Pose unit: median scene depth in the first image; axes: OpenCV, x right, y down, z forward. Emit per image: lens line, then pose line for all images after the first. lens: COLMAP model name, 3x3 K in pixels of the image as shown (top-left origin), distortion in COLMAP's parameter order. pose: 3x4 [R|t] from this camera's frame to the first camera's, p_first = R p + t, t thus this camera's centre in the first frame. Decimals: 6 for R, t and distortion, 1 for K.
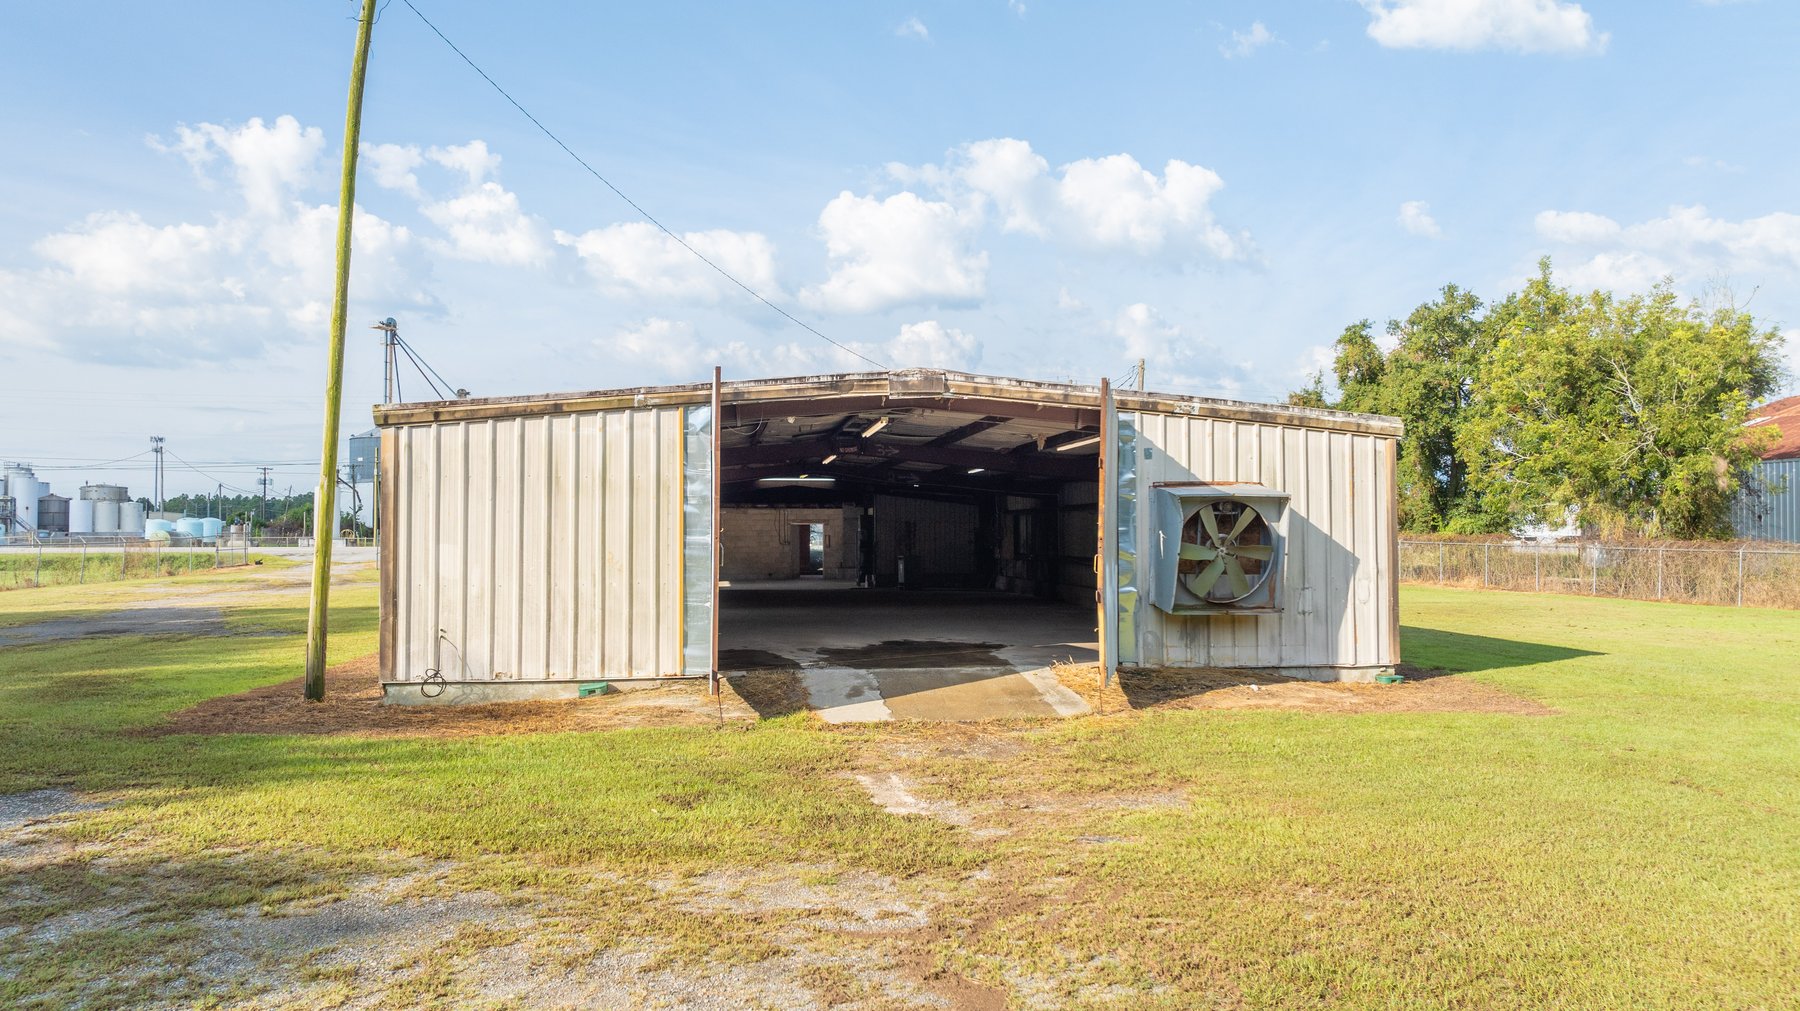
lens RADIAL K [[1259.4, 0, 903.6], [0, 1259.4, 503.6], [0, 0, 1]] dist [-0.037877, 0.039725]
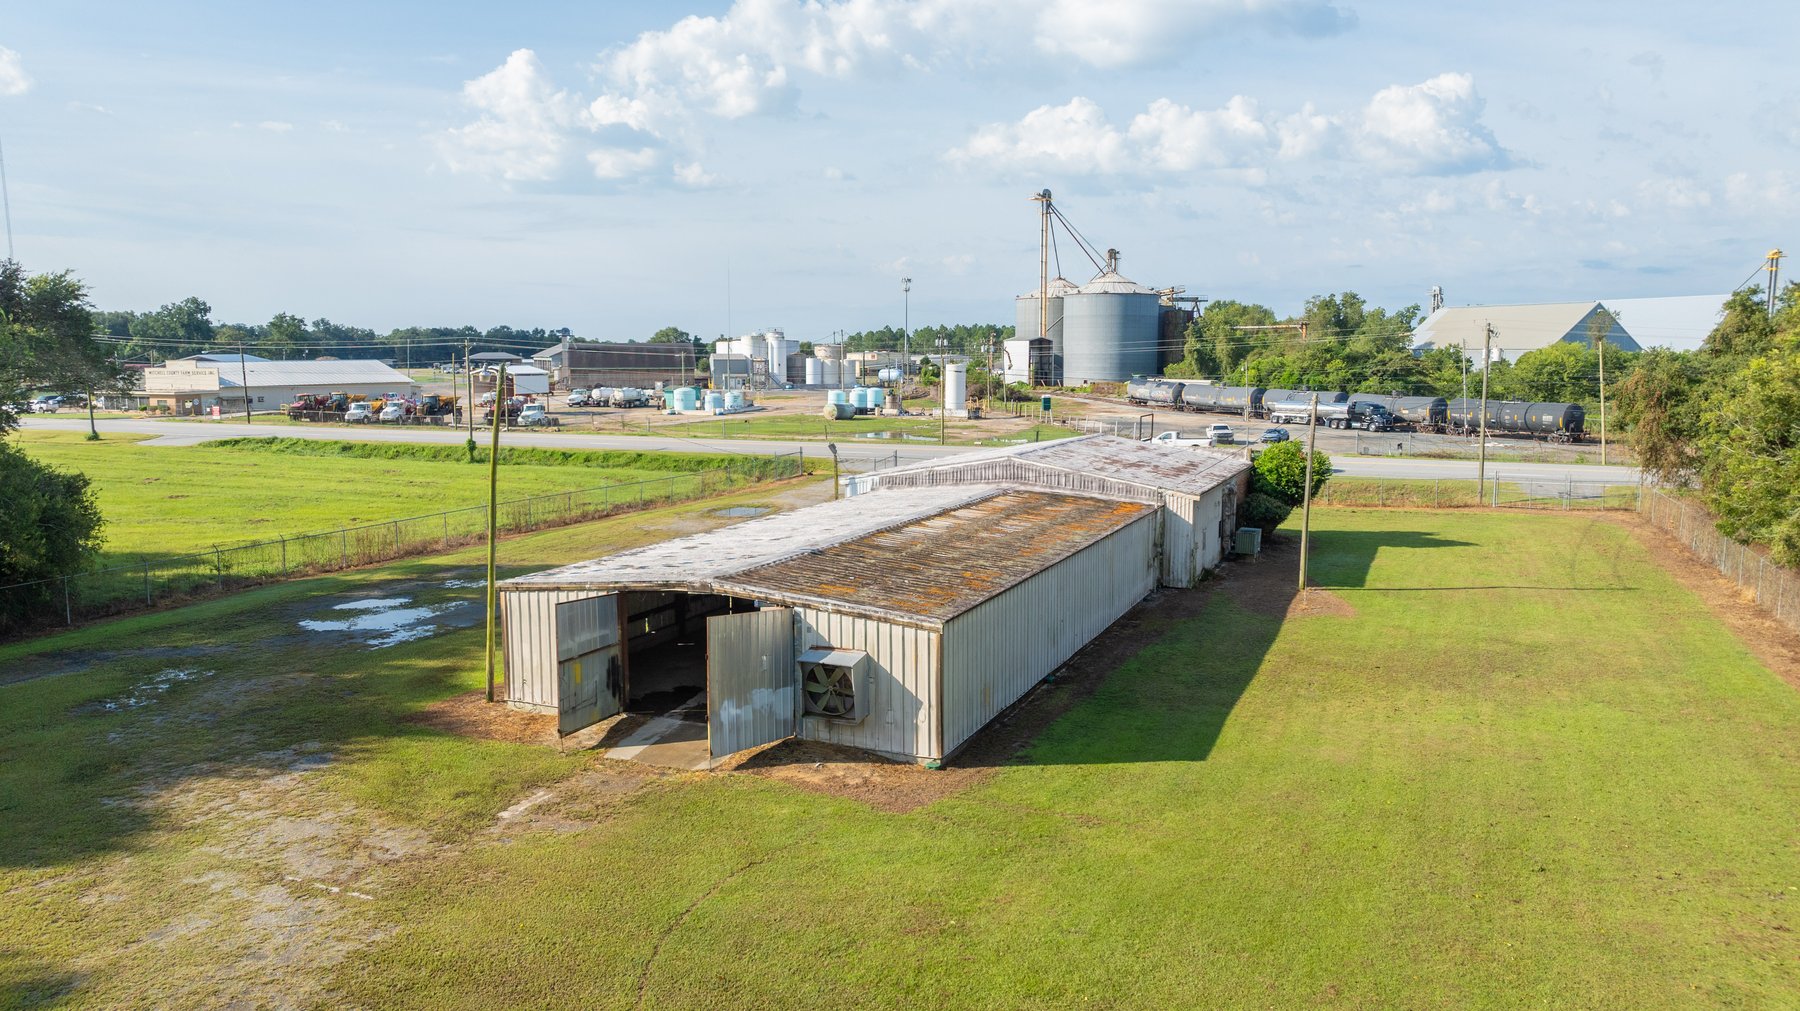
lens RADIAL K [[1259.4, 0, 894.7], [0, 1259.4, 506.4], [0, 0, 1]] dist [-0.037877, 0.039725]
pose [[0.854645, 0.055801, -0.516206, 1.234691], [0.014516, 0.991251, 0.131186, -0.456039], [0.519010, -0.119611, 0.846358, -0.487872]]
